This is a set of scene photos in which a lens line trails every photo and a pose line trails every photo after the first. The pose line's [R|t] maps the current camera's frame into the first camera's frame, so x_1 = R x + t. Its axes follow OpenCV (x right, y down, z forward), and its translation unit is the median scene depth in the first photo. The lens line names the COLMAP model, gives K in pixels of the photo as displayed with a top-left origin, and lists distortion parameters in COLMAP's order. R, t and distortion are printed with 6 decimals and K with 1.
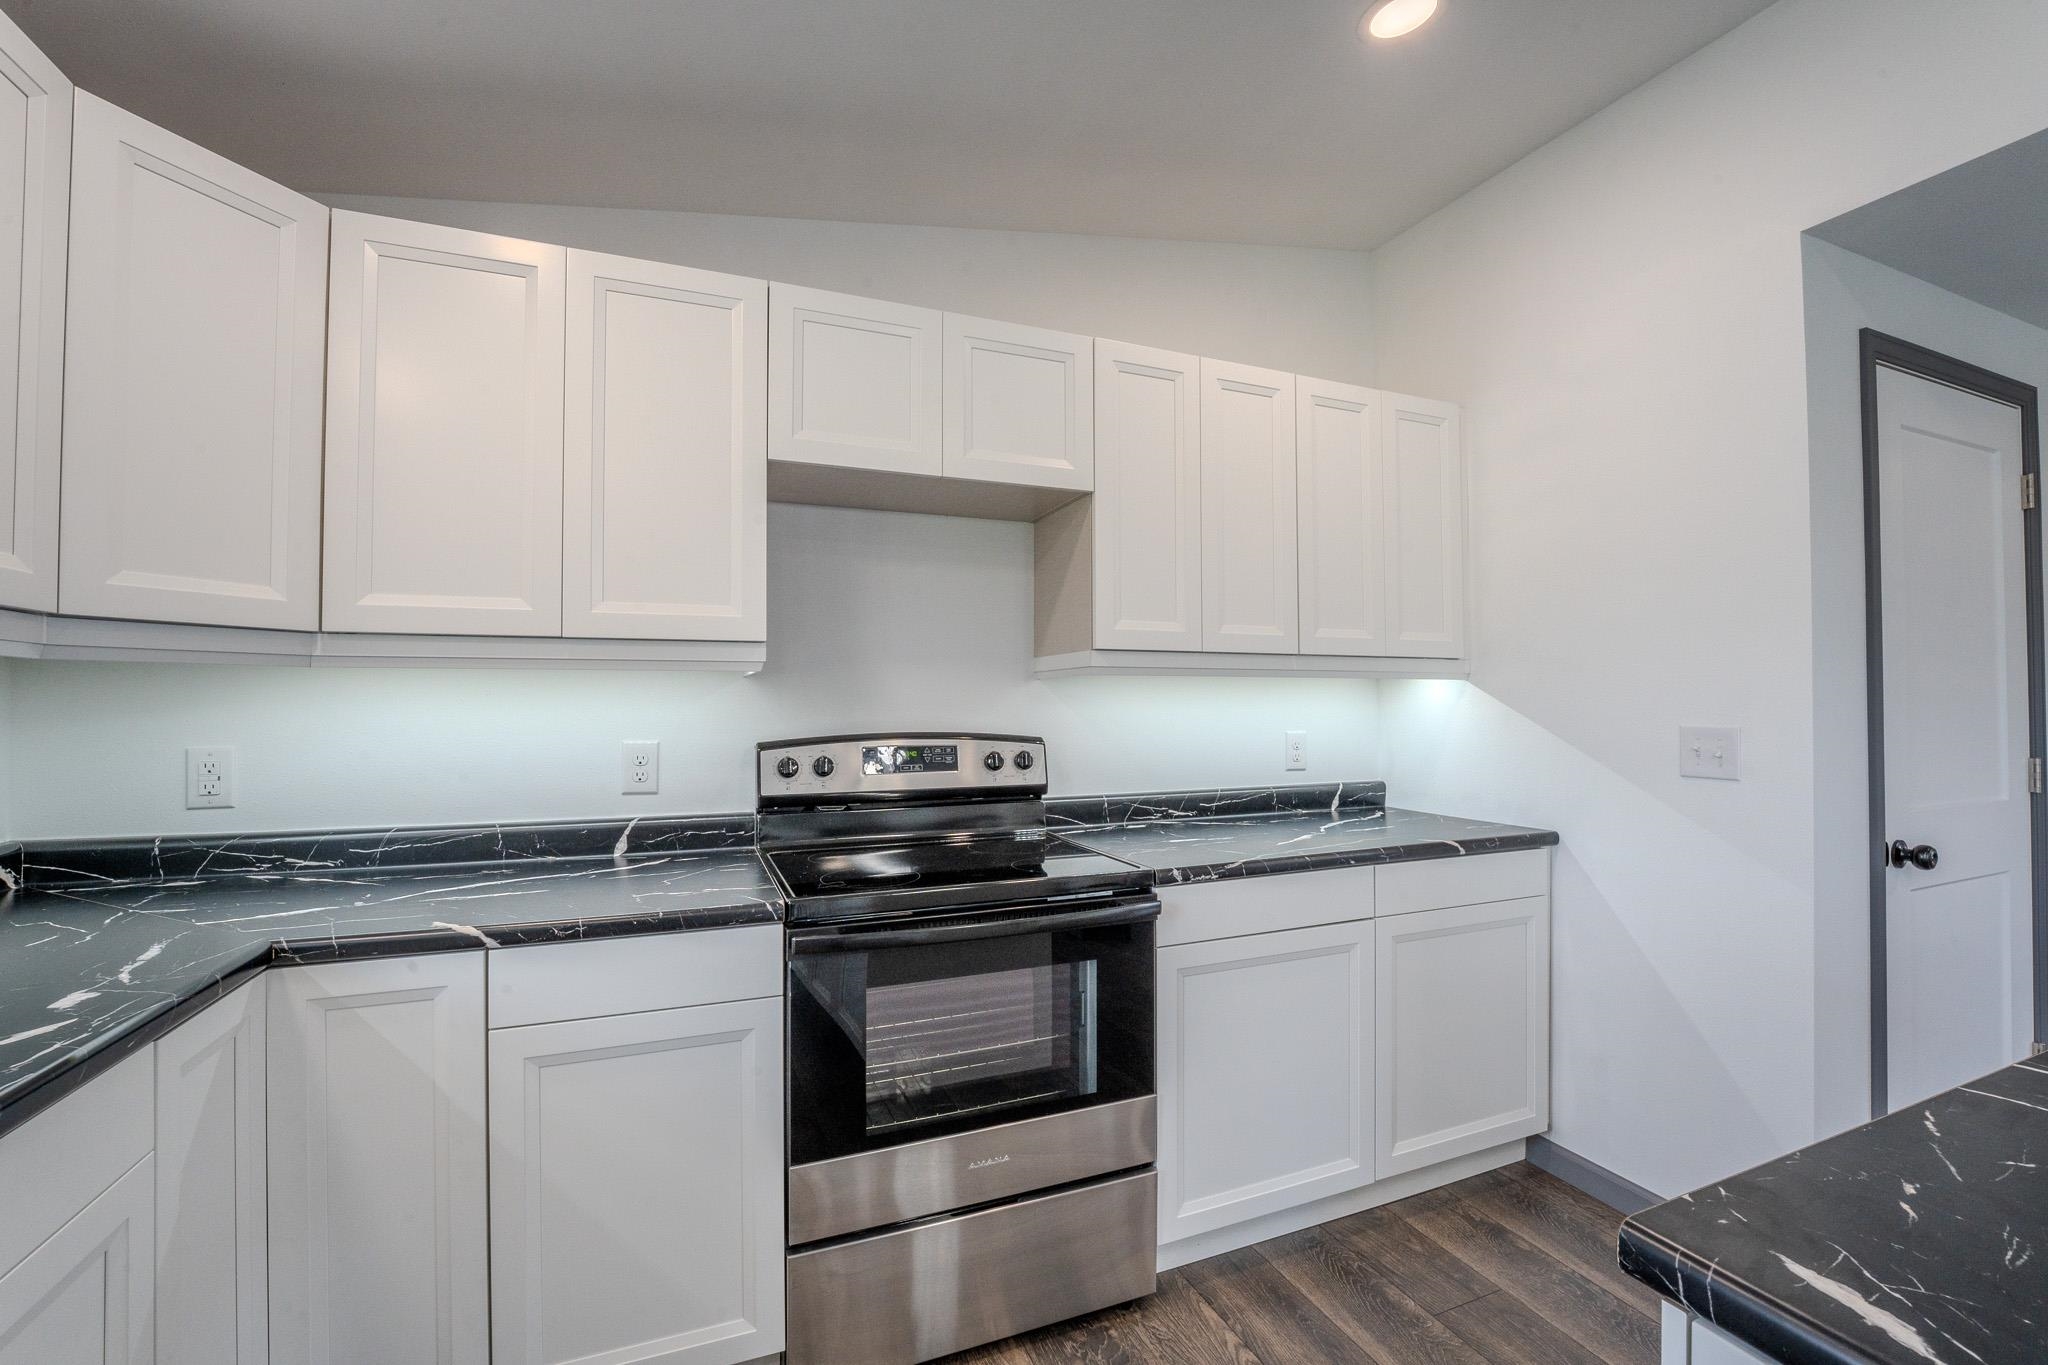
lens RADIAL K [[834.9, 0, 1024.0], [0, 834.9, 682.5], [0, 0, 1]] dist [-0.040850, -0.000015]
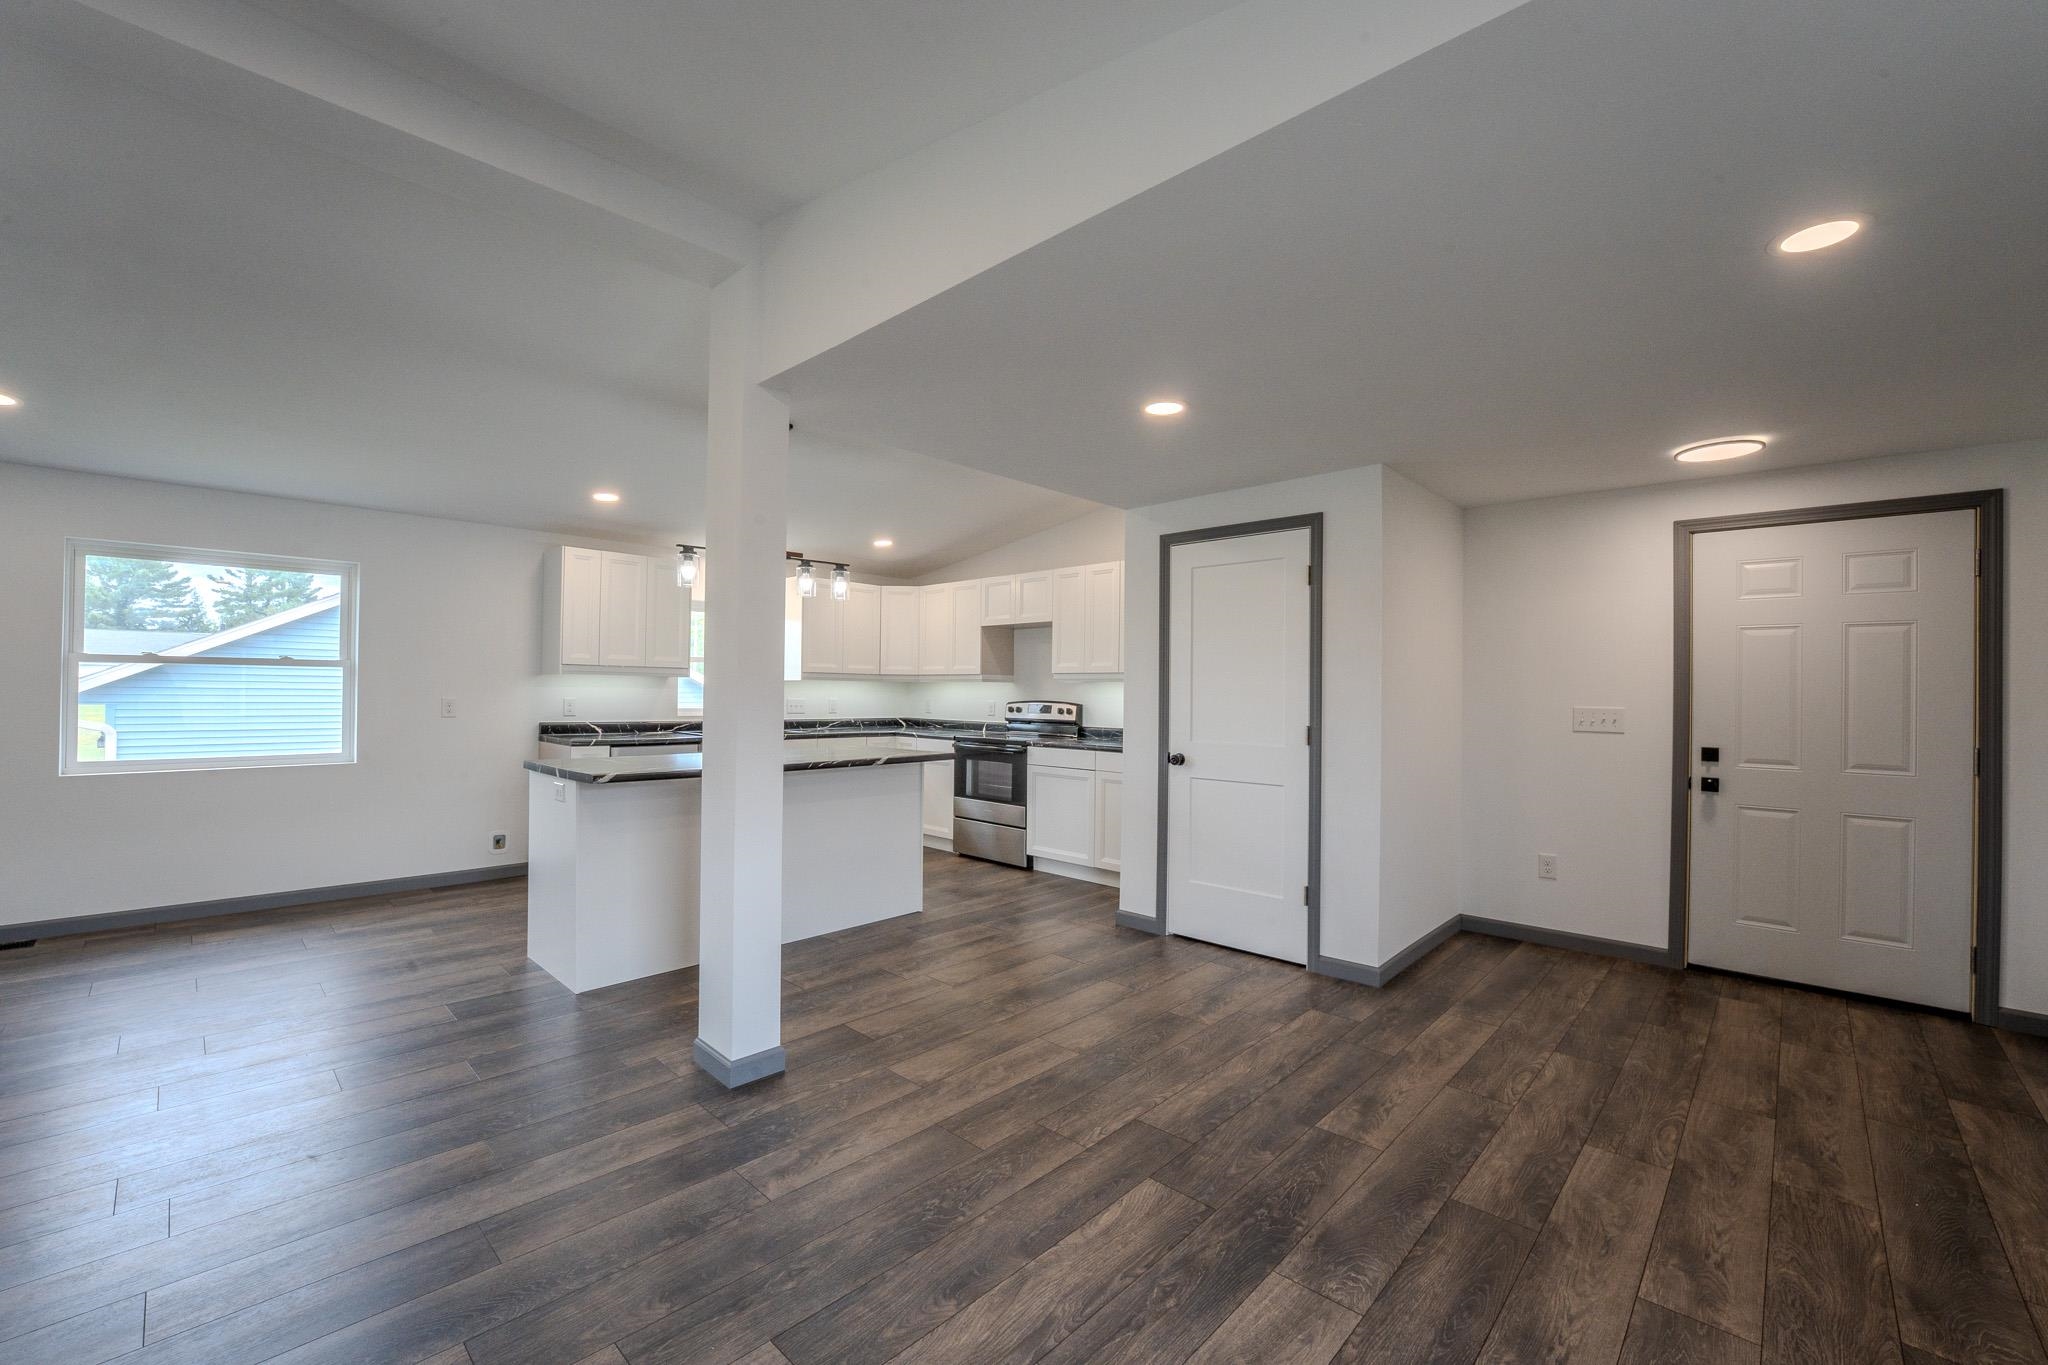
lens RADIAL K [[839.9, 0, 1023.4], [0, 839.9, 689.8], [0, 0, 1]] dist [-0.031667, 0.005911]
pose [[0.420173, 0.006748, -0.907419, 2.951475], [0.012819, 0.999828, 0.013371, -0.024055], [0.907353, -0.017250, 0.420015, -0.400359]]
